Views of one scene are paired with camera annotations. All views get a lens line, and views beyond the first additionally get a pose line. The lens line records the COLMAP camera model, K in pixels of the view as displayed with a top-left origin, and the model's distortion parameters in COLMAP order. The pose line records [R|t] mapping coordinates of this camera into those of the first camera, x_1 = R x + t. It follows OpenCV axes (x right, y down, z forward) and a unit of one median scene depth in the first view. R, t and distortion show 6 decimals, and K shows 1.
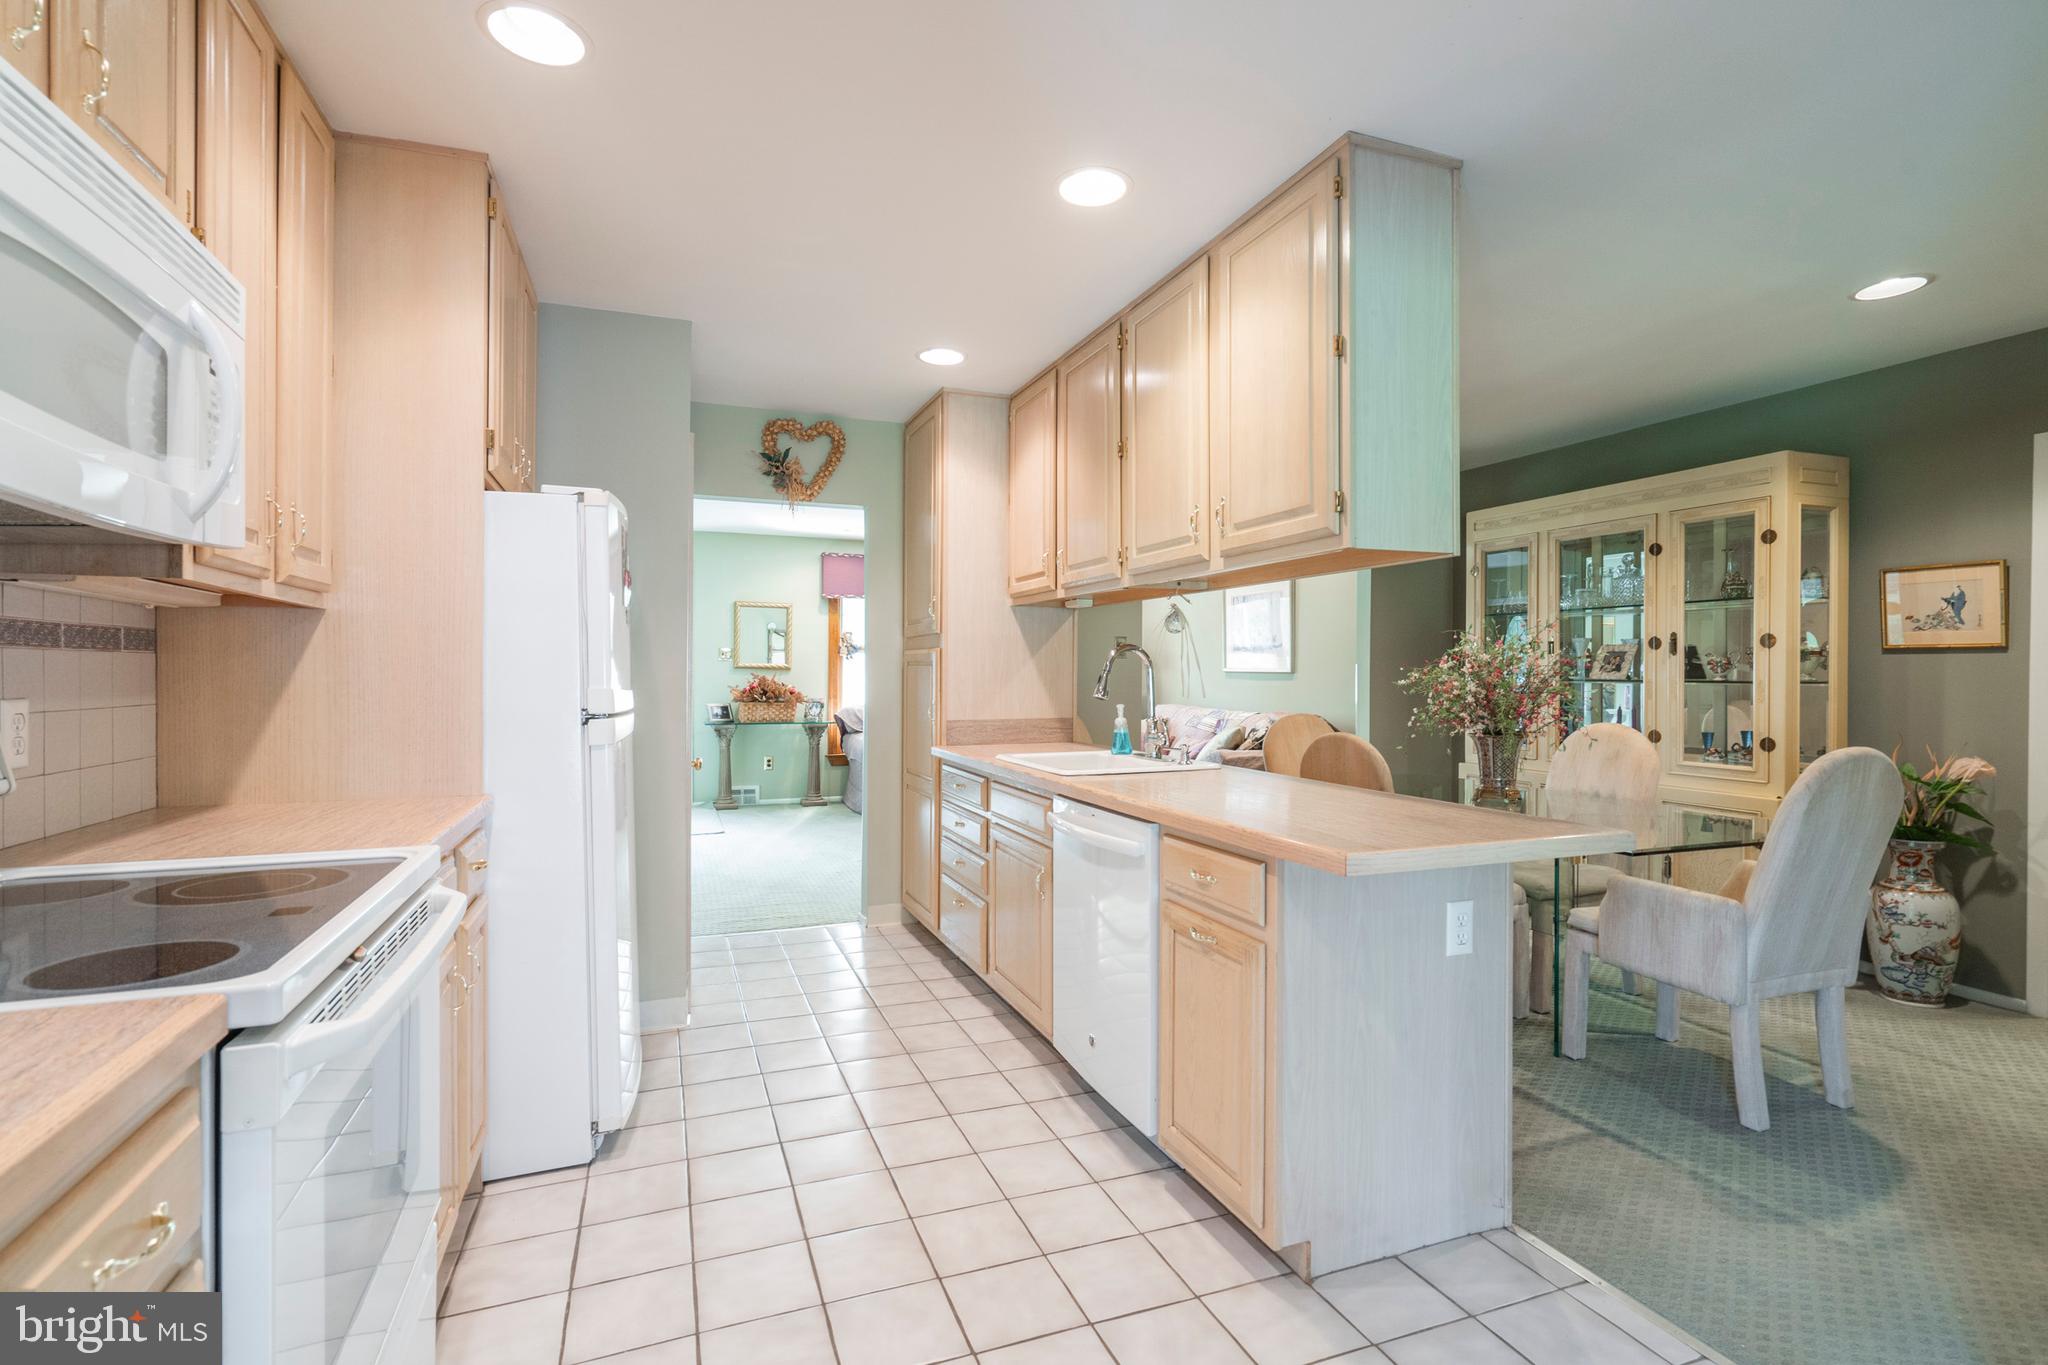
lens RADIAL K [[938.3, 0, 1017.3], [0, 938.3, 674.5], [0, 0, 1]] dist [-0.001086, 0.001059]
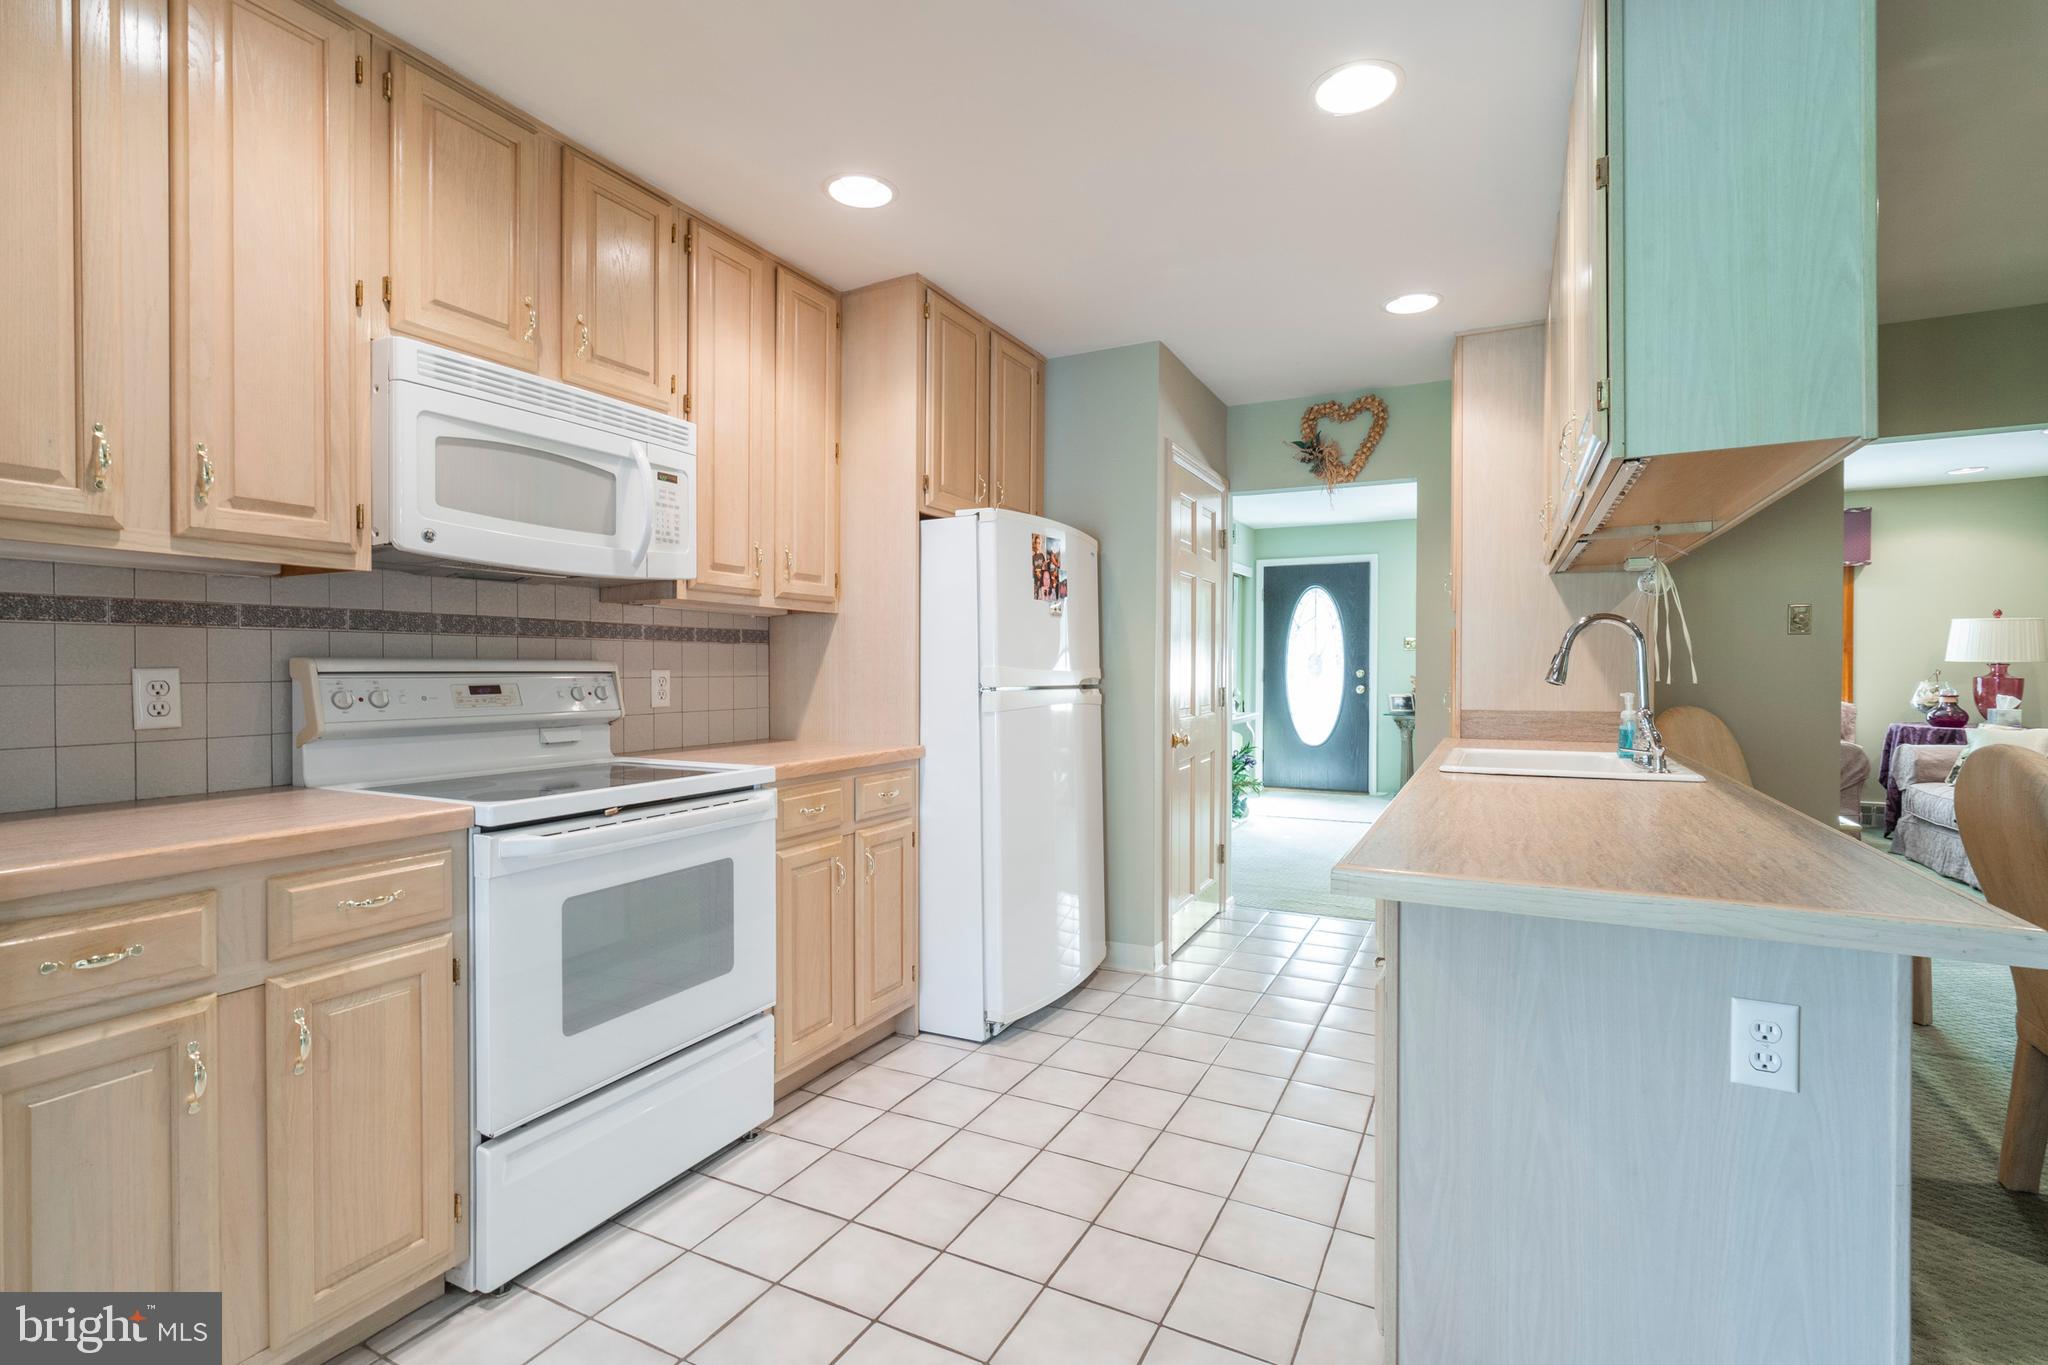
lens RADIAL K [[936.6, 0, 1034.5], [0, 936.6, 671.9], [0, 0, 1]] dist [-0.002810, 0.000264]
pose [[0.680138, 0.000503, -0.733084, 0.518855], [0.001624, 0.999996, 0.002194, 0.018556], [0.733082, -0.002683, 0.680135, 0.194491]]
